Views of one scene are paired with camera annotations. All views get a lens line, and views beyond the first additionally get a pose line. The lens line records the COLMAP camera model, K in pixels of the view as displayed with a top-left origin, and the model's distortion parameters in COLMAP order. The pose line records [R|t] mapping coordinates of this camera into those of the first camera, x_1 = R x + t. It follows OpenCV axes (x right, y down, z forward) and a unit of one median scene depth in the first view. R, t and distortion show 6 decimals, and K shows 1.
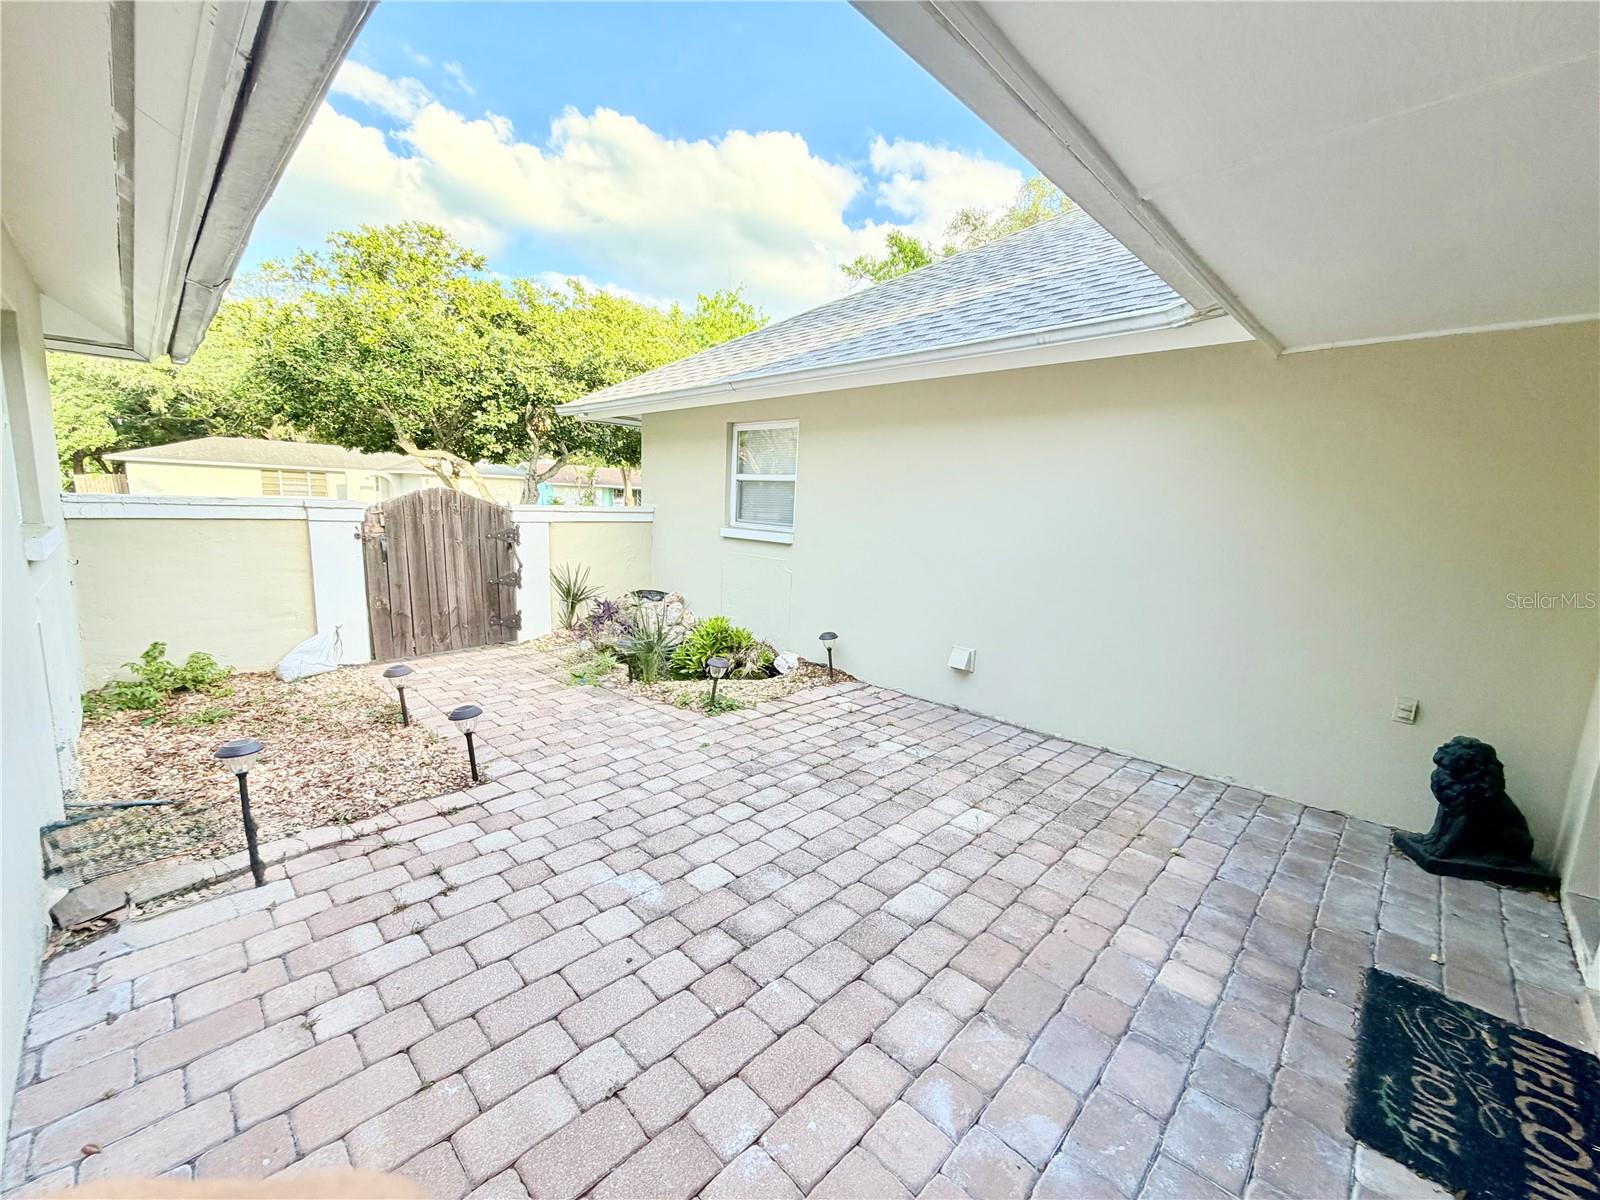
lens RADIAL K [[639.4, 0, 803.3], [0, 639.4, 603.0], [0, 0, 1]] dist [0.000263, -0.000045]
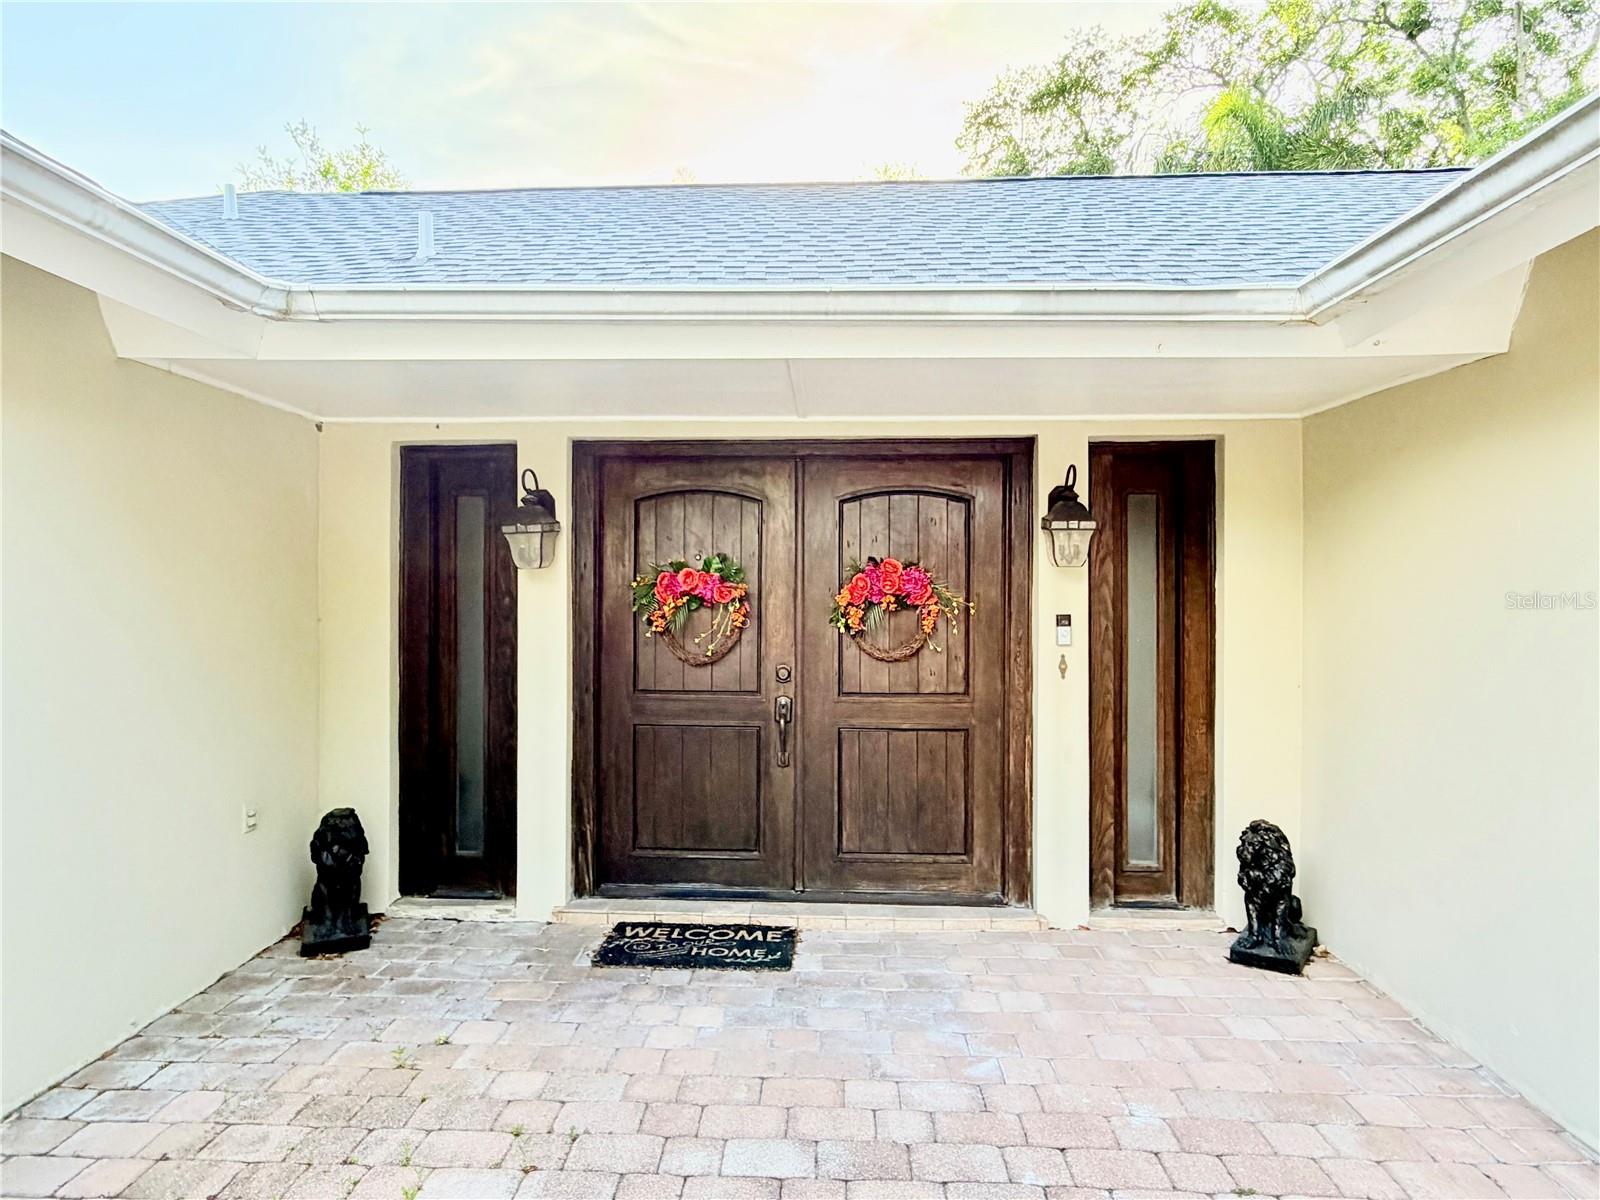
lens RADIAL K [[949.3, 0, 793.2], [0, 949.3, 596.1], [0, 0, 1]] dist [-0.004451, -0.000848]
pose [[-0.661578, -0.038753, 0.748874, -0.474409], [0.090133, 0.987314, 0.130718, -0.220946], [-0.744439, 0.153978, -0.649693, 1.228726]]
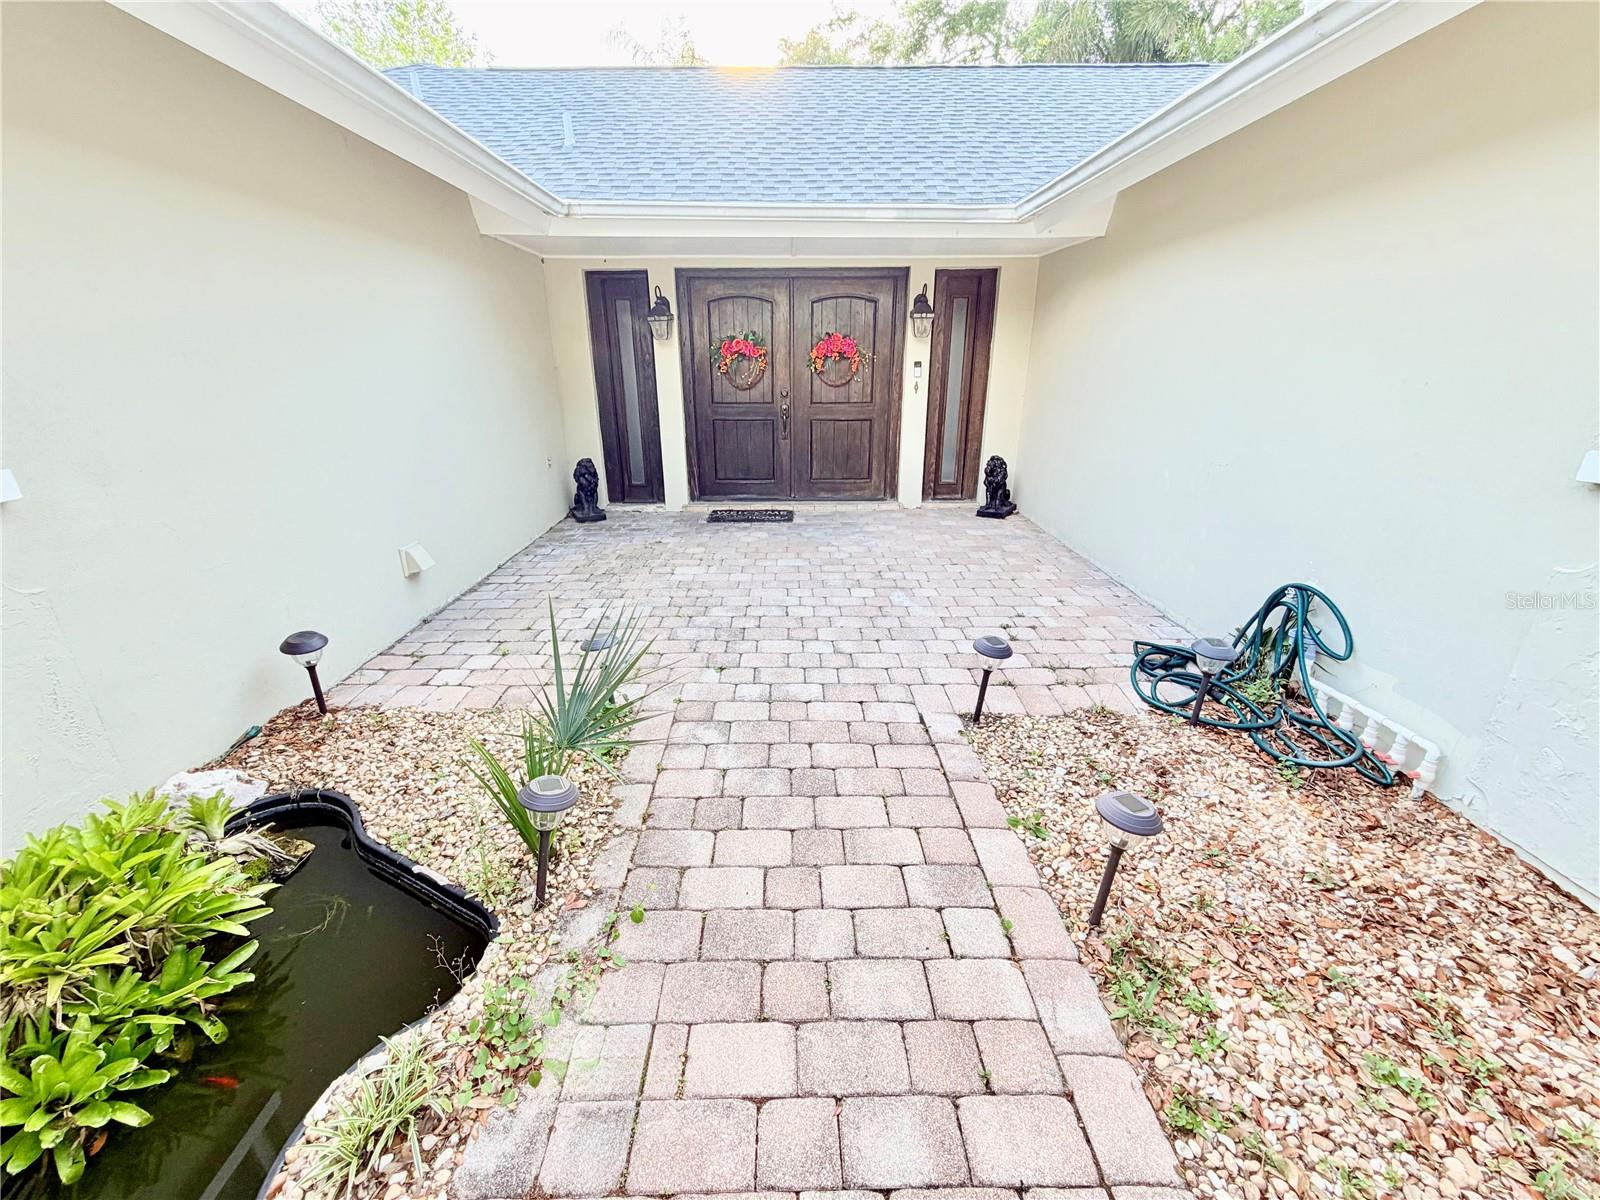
lens RADIAL K [[639.4, 0, 792.5], [0, 639.4, 600.7], [0, 0, 1]] dist [0.000263, -0.000045]
pose [[-0.698188, -0.284240, 0.657070, -0.933178], [0.090954, 0.875151, 0.475224, -0.304005], [-0.710113, 0.391559, -0.585167, 1.755801]]
